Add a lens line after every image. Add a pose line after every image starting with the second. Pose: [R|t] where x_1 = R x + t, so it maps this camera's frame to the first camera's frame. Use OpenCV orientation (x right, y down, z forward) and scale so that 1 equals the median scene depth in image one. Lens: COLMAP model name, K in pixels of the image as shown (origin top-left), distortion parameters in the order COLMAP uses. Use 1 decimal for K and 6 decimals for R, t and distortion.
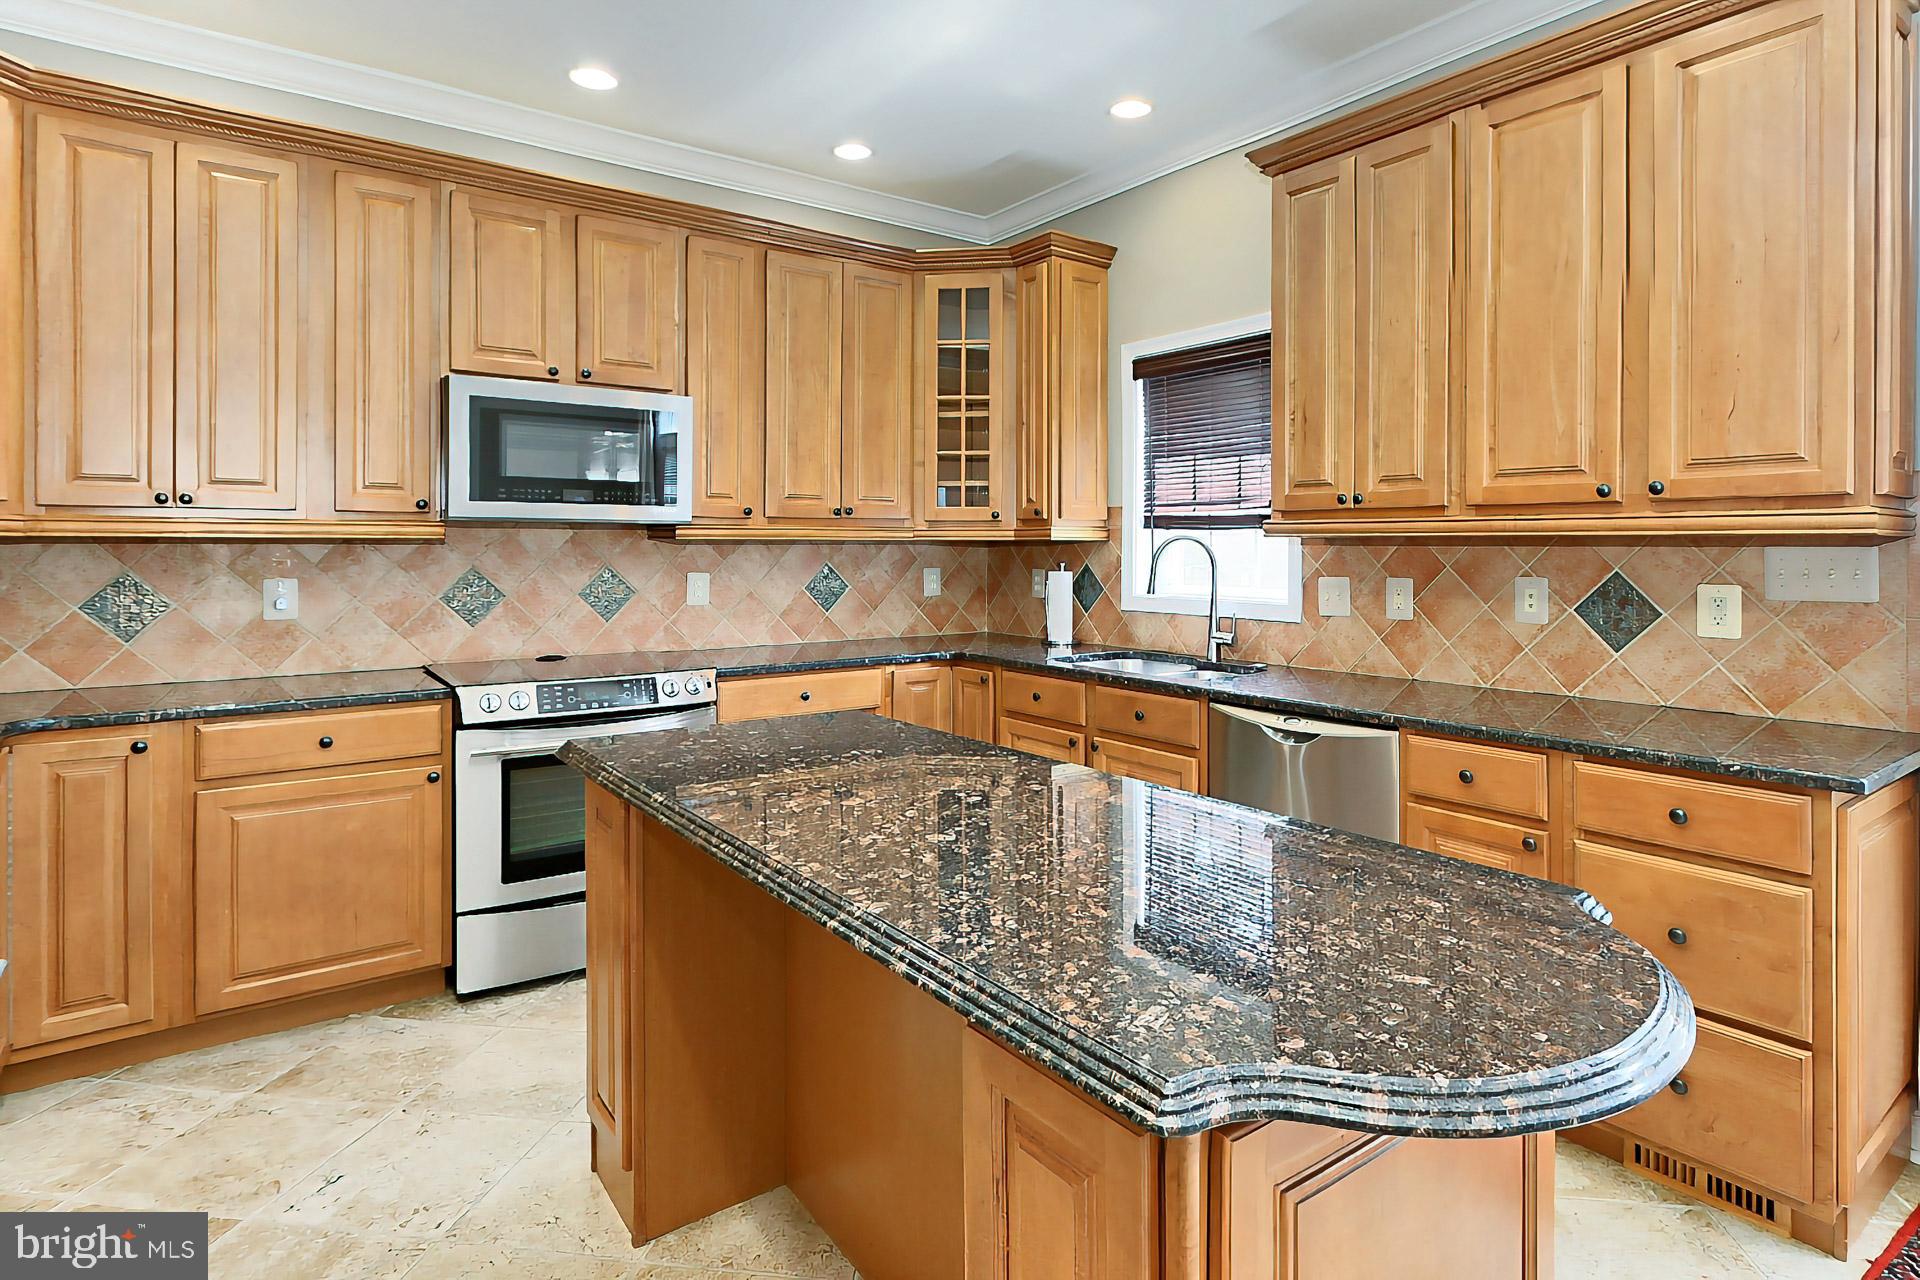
lens RADIAL K [[1031.6, 0, 1010.4], [0, 1031.6, 549.3], [0, 0, 1]] dist [-0.000227, -0.000546]
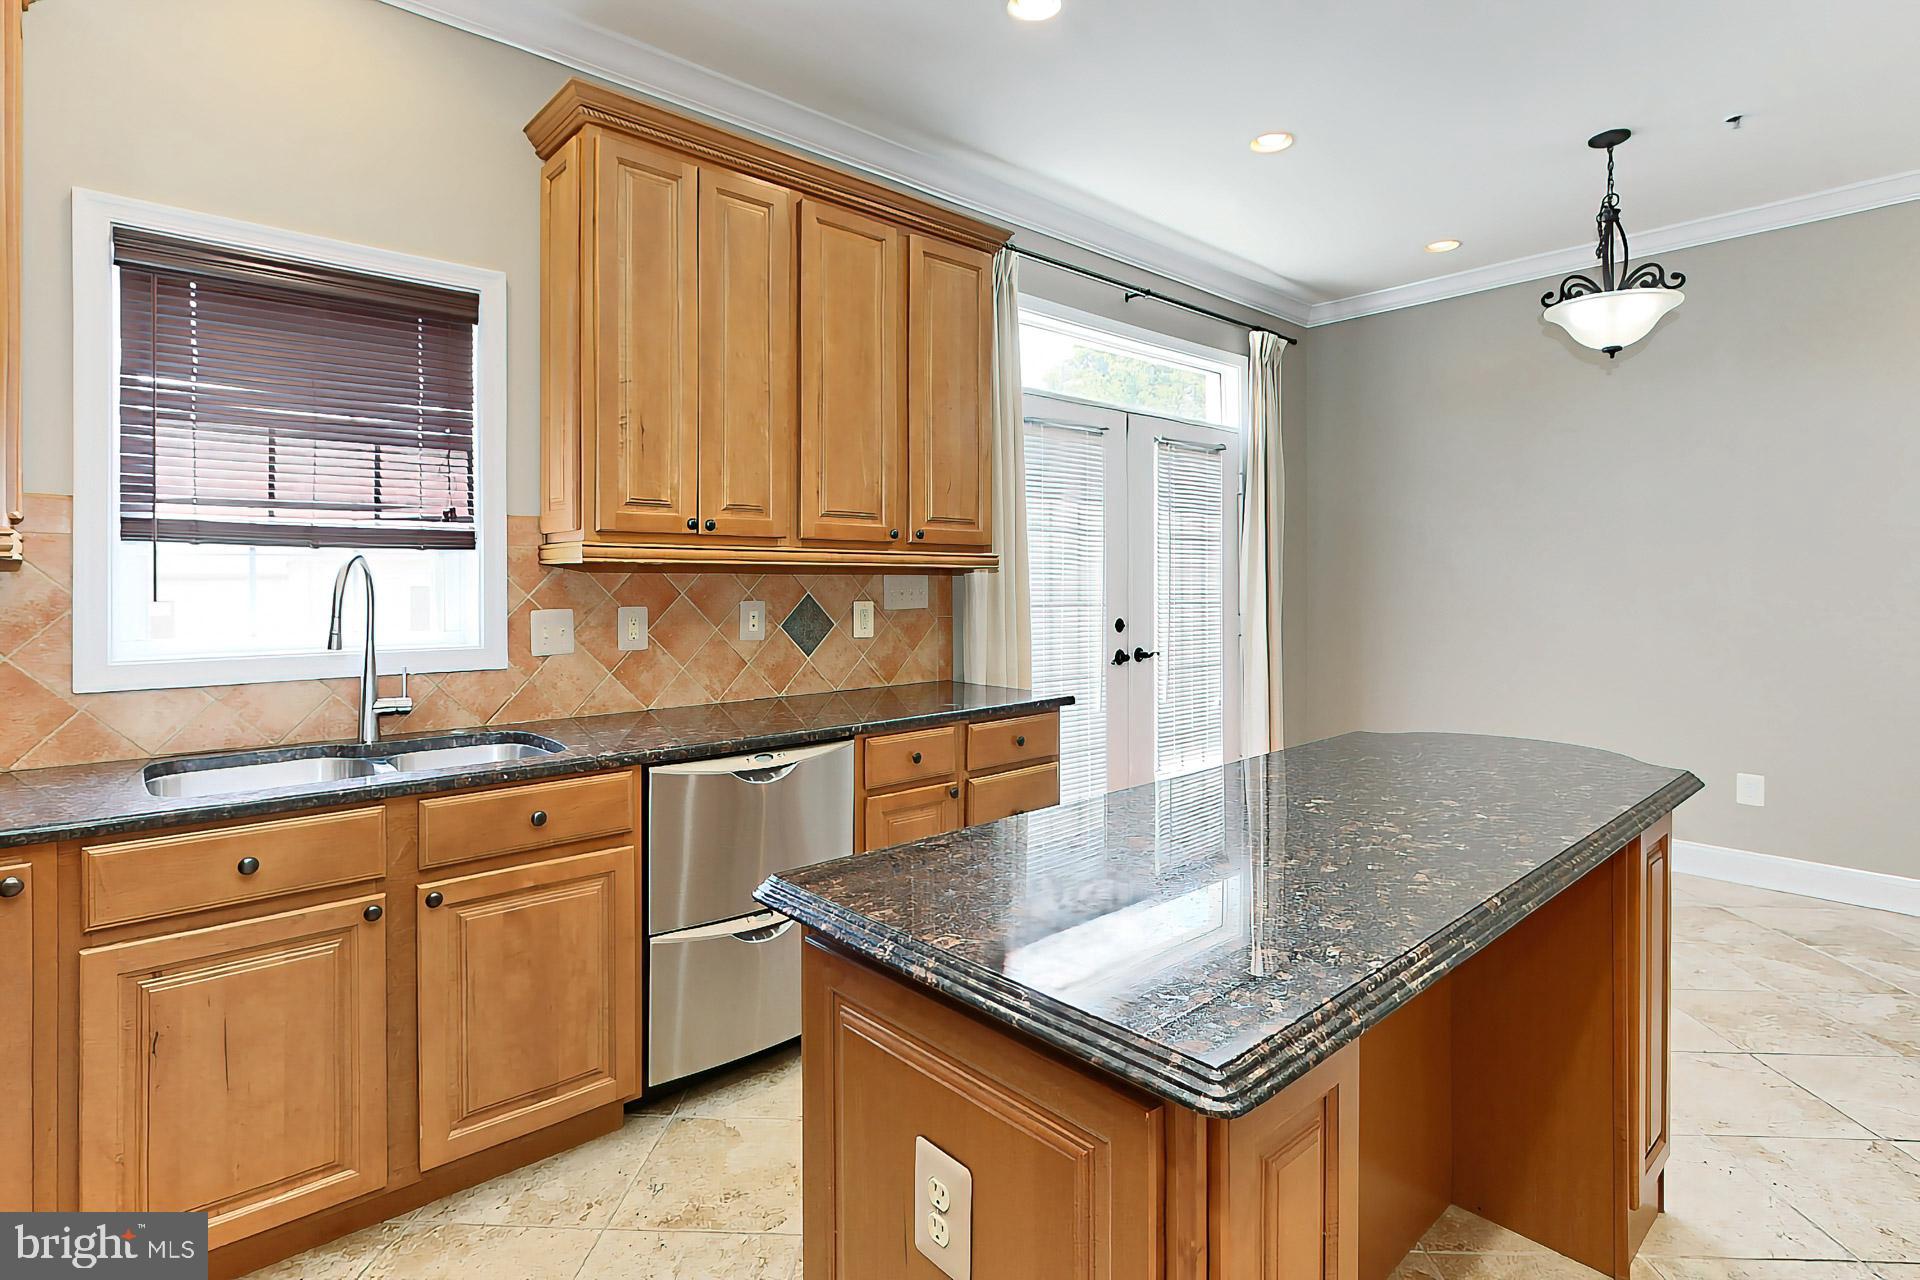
lens RADIAL K [[958.1, 0, 959.2], [0, 958.1, 578.4], [0, 0, 1]] dist [-0.002825, 0.000469]
pose [[-0.080869, -0.001298, 0.996724, -0.495105], [0.001785, 0.999997, 0.001447, 0.000478], [-0.996723, 0.001896, -0.080866, 0.717197]]
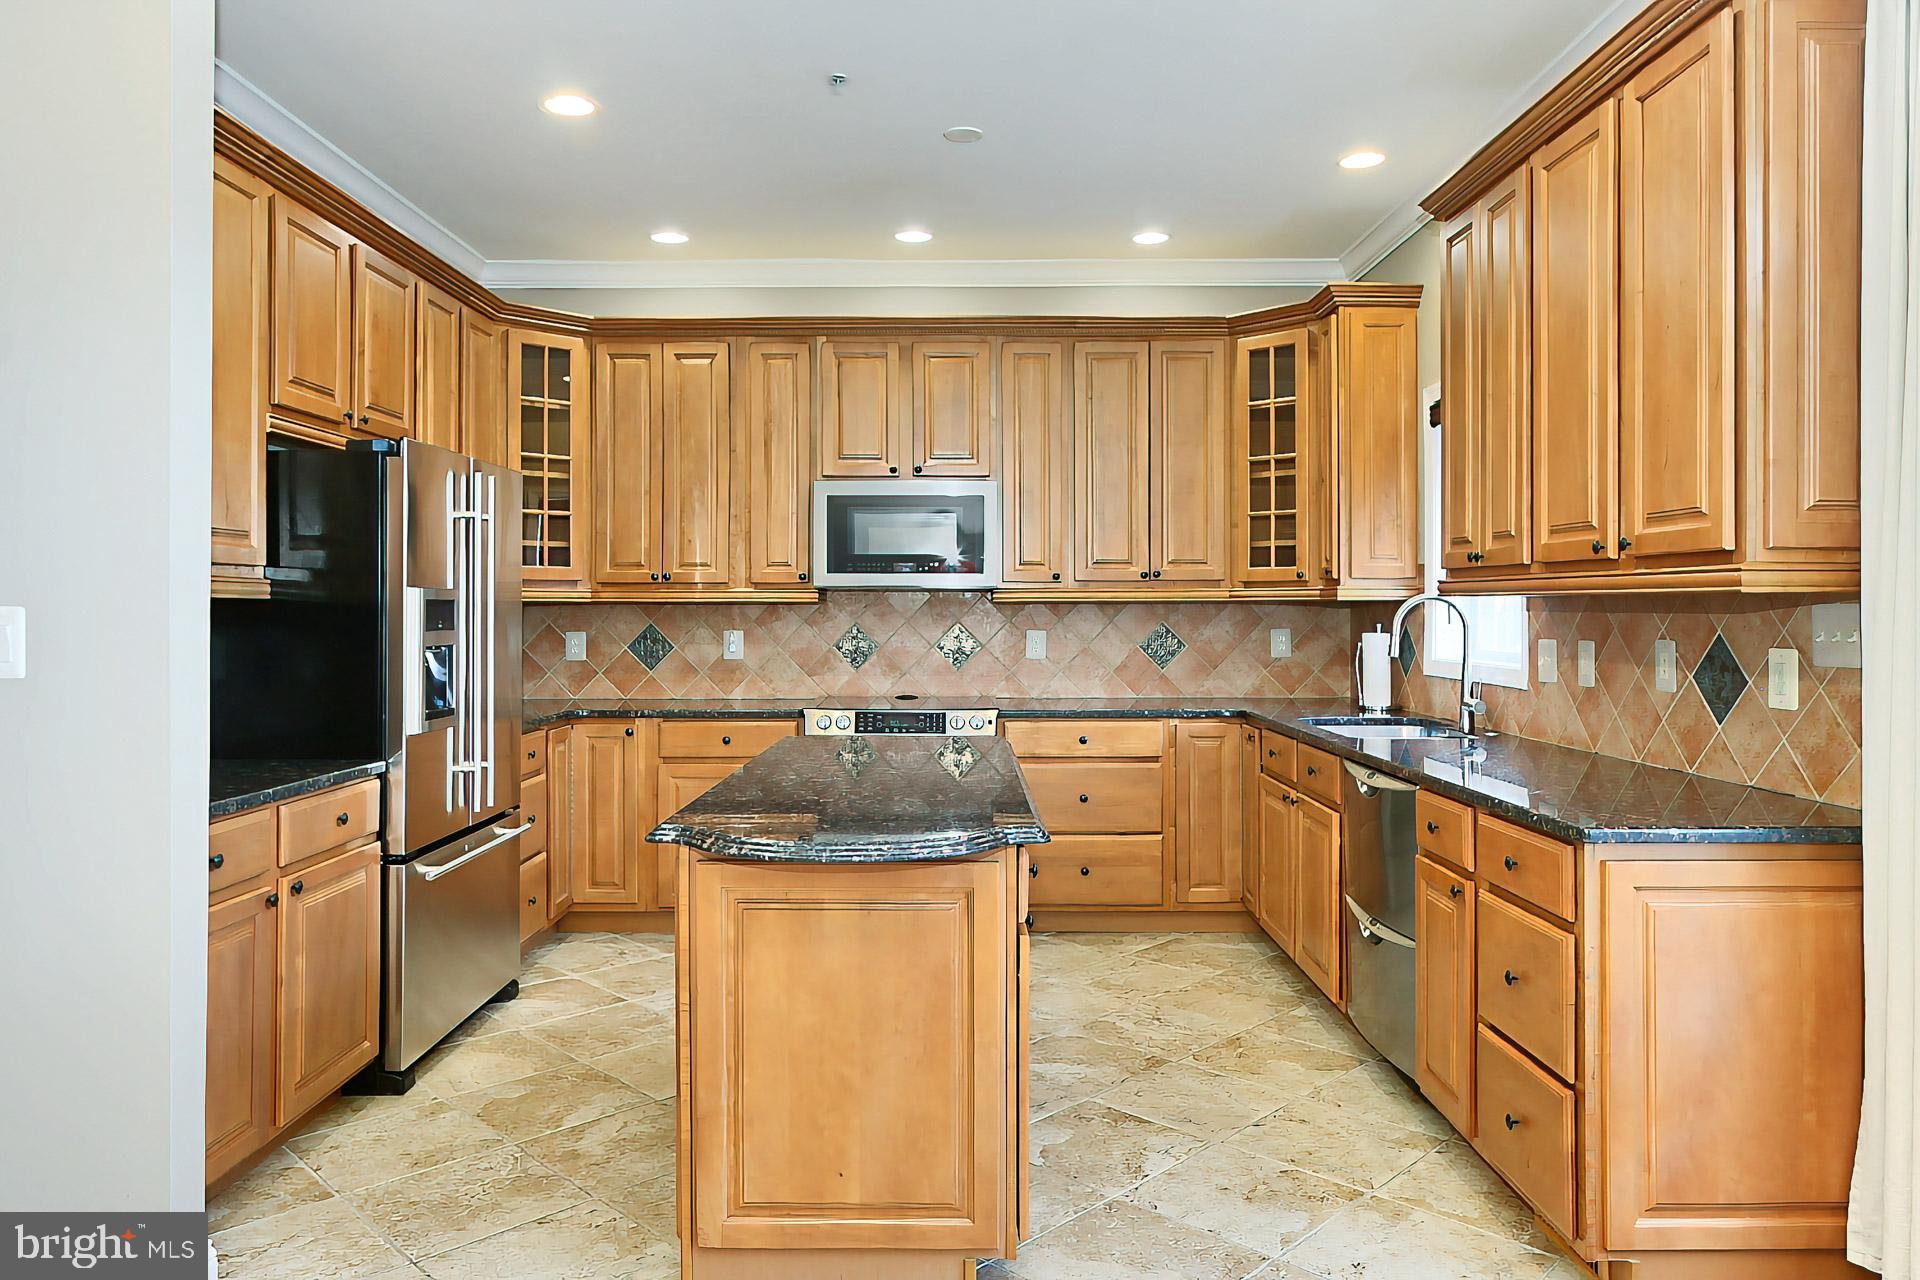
lens RADIAL K [[1311.6, 0, 956.3], [0, 1311.6, 607.9], [0, 0, 1]] dist [-0.002741, 0.000321]
pose [[0.792802, -0.001499, -0.609477, 0.595211], [-0.000018, 0.999997, -0.002483, 0.001900], [0.609479, 0.001979, 0.792800, -0.230638]]
